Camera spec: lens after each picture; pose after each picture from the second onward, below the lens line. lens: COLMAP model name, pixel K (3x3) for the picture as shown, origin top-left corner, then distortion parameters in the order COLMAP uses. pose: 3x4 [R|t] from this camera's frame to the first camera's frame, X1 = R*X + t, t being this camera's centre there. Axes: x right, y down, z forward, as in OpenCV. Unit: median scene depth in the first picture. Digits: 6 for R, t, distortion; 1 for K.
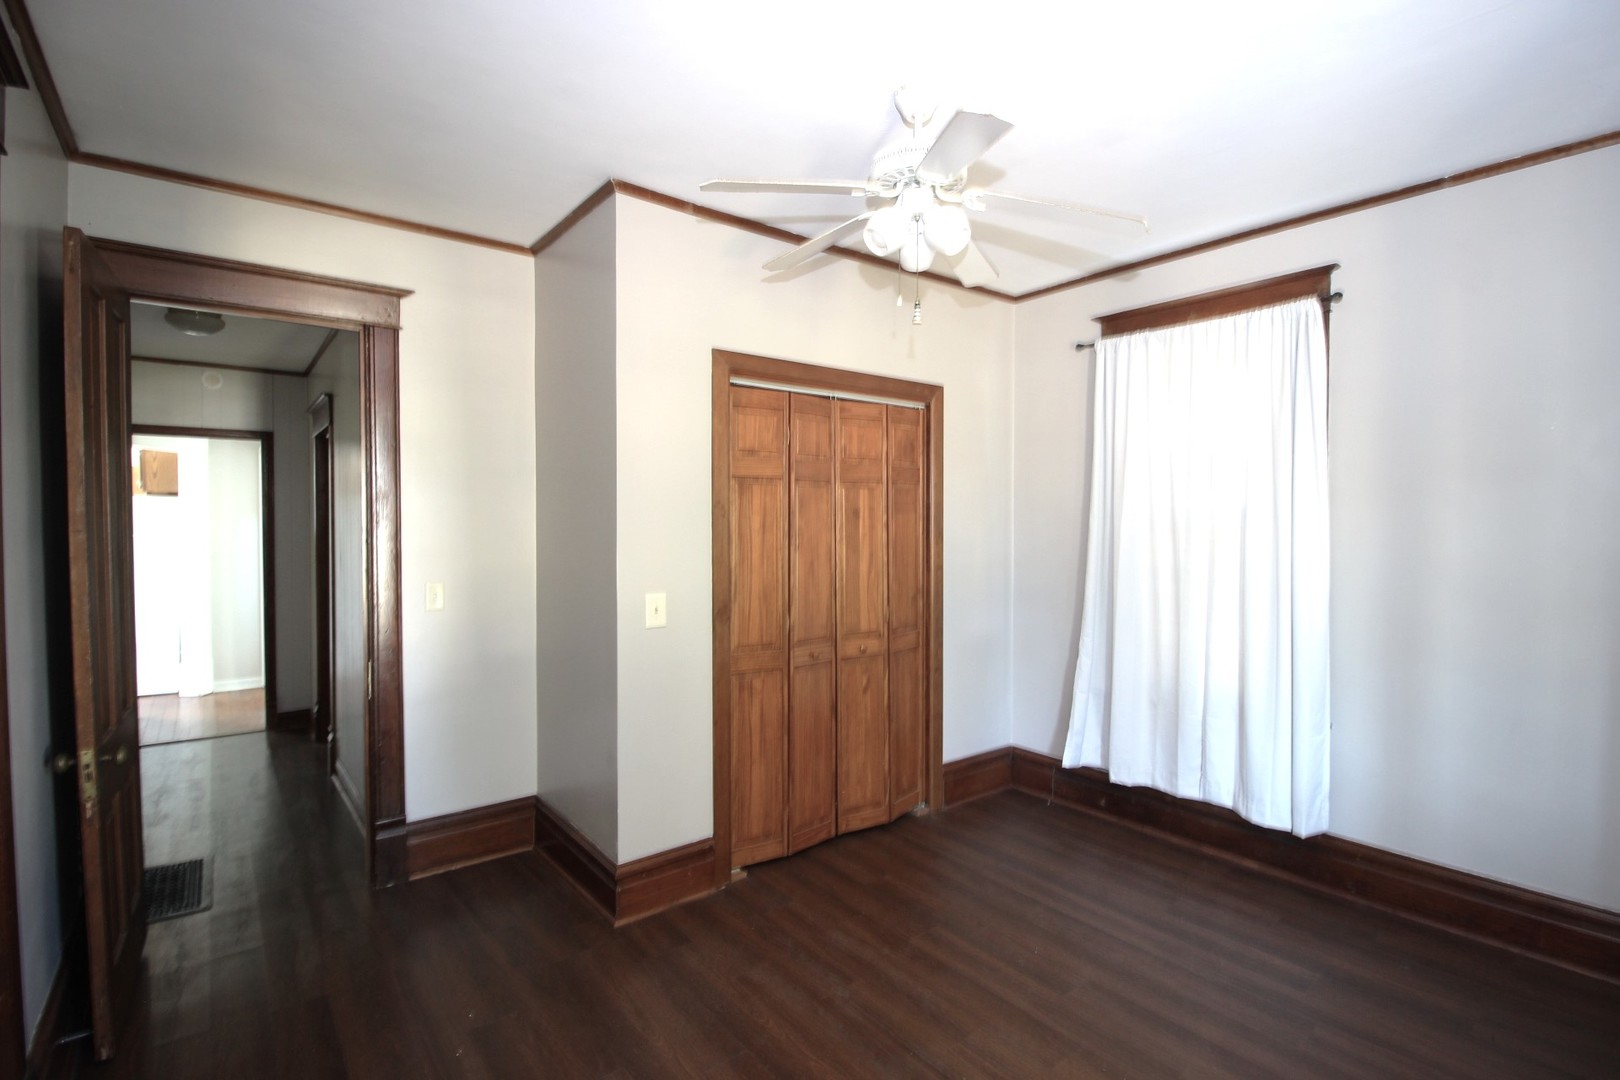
lens RADIAL K [[758.8, 0, 821.9], [0, 758.8, 536.6], [0, 0, 1]] dist [-0.002685, -0.000355]
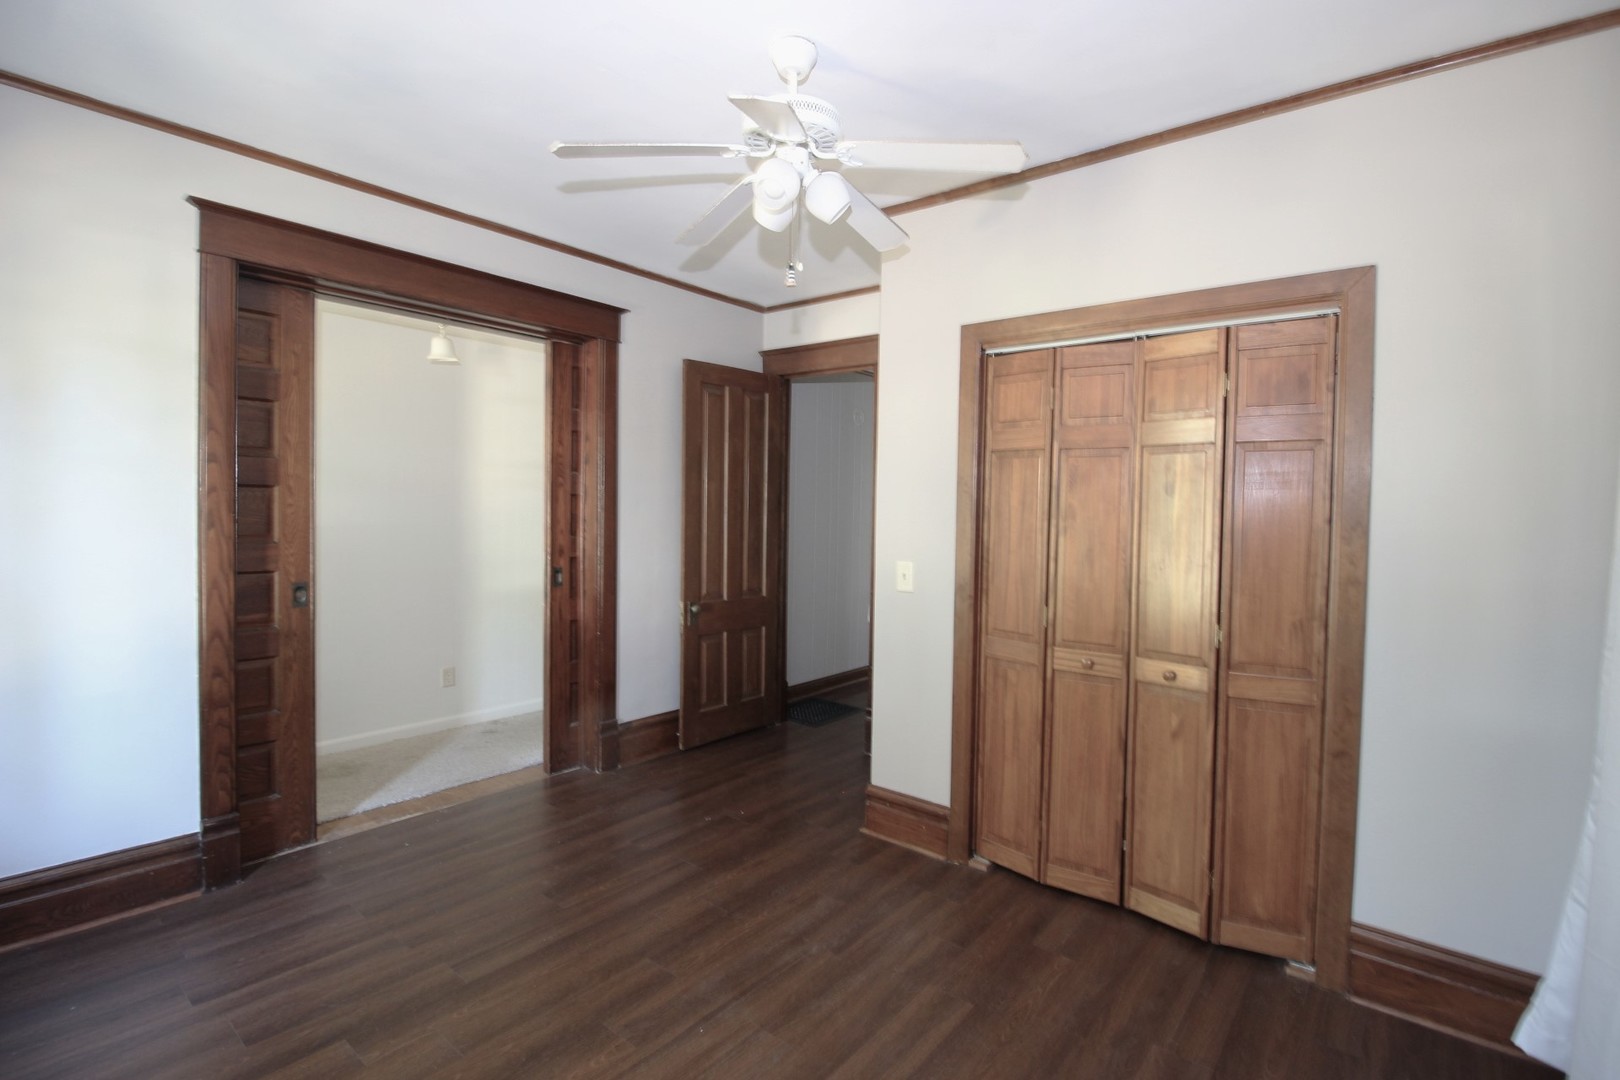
lens RADIAL K [[758.8, 0, 823.7], [0, 758.8, 530.9], [0, 0, 1]] dist [-0.002685, -0.000355]
pose [[0.218130, 0.040564, -0.975076, 0.753177], [-0.038412, 0.998718, 0.032954, -0.002154], [0.975163, 0.030266, 0.219409, 0.568621]]
